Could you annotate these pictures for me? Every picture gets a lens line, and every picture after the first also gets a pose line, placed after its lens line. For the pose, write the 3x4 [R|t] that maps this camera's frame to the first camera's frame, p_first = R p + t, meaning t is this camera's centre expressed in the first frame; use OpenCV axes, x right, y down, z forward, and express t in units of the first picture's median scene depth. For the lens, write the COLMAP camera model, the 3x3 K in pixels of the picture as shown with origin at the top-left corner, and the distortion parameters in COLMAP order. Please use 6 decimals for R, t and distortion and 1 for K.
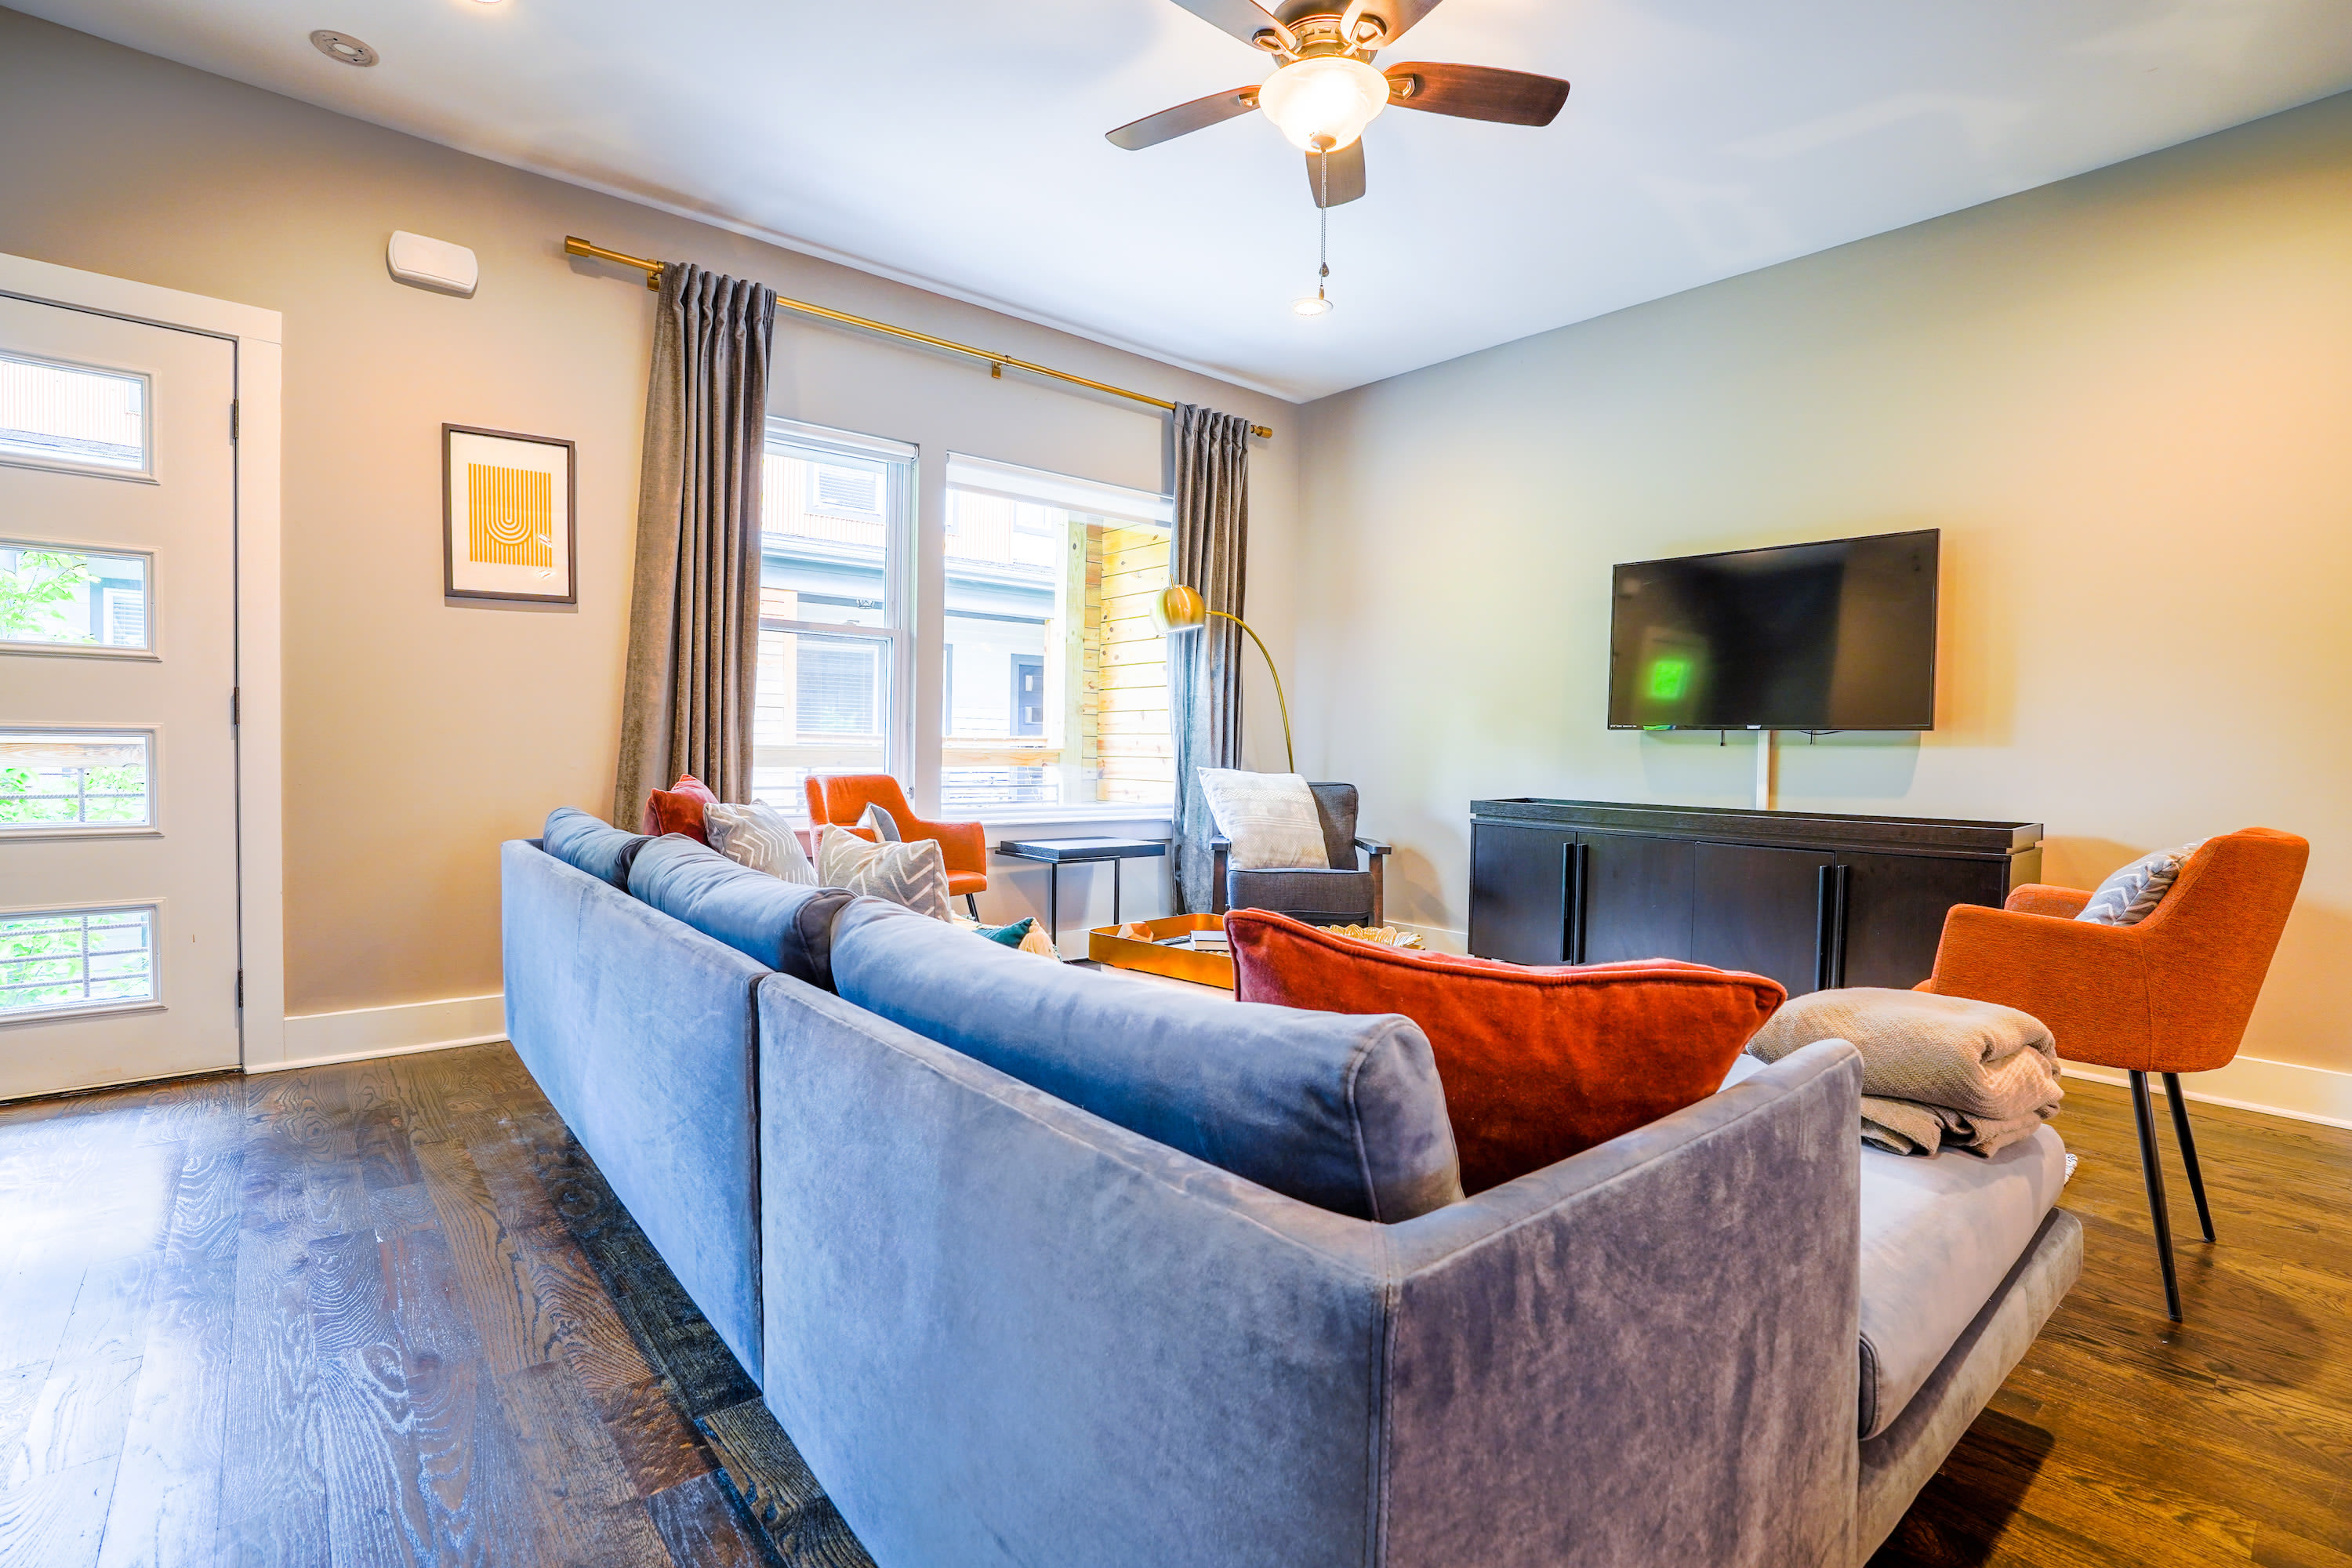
lens RADIAL K [[1118.6, 0, 1188.6], [0, 1118.6, 781.9], [0, 0, 1]] dist [-0.055593, 0.027316]
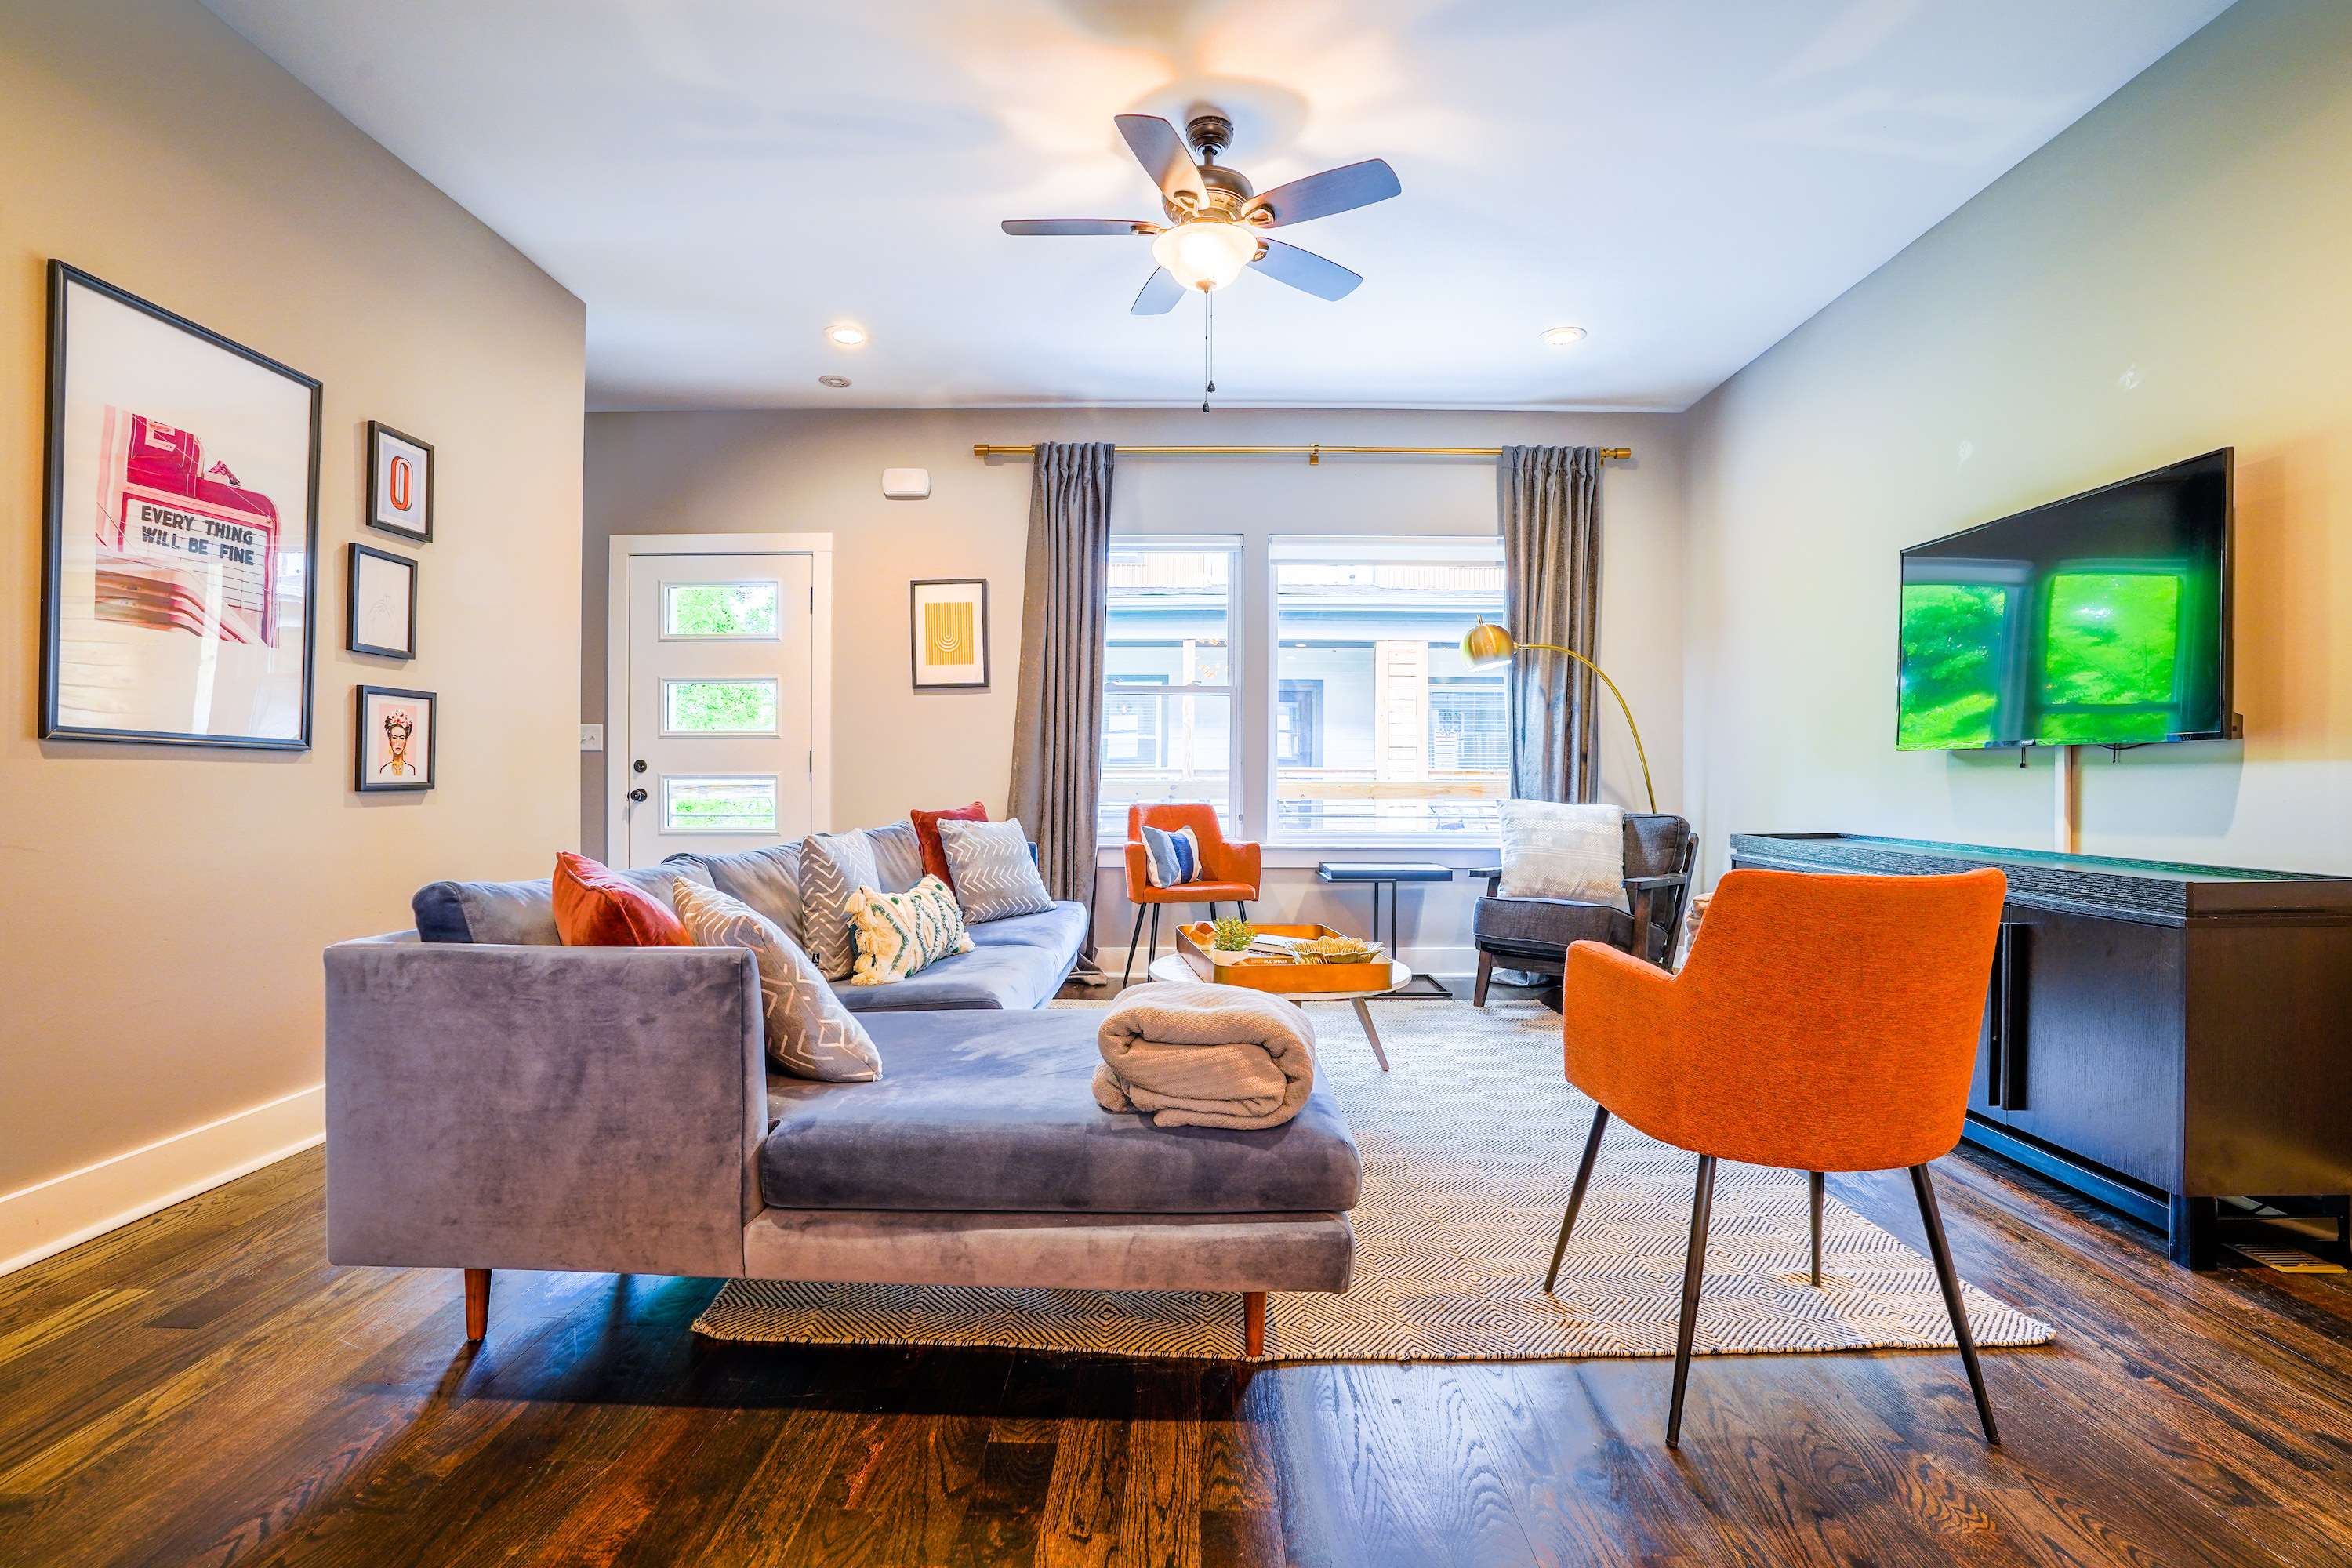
lens RADIAL K [[1118.6, 0, 1188.6], [0, 1118.6, 781.9], [0, 0, 1]] dist [-0.055593, 0.027316]
pose [[0.754114, -0.010508, -0.656659, 0.567415], [-0.010647, 0.999545, -0.028222, 0.004813], [0.656657, 0.028274, 0.753659, 0.044678]]
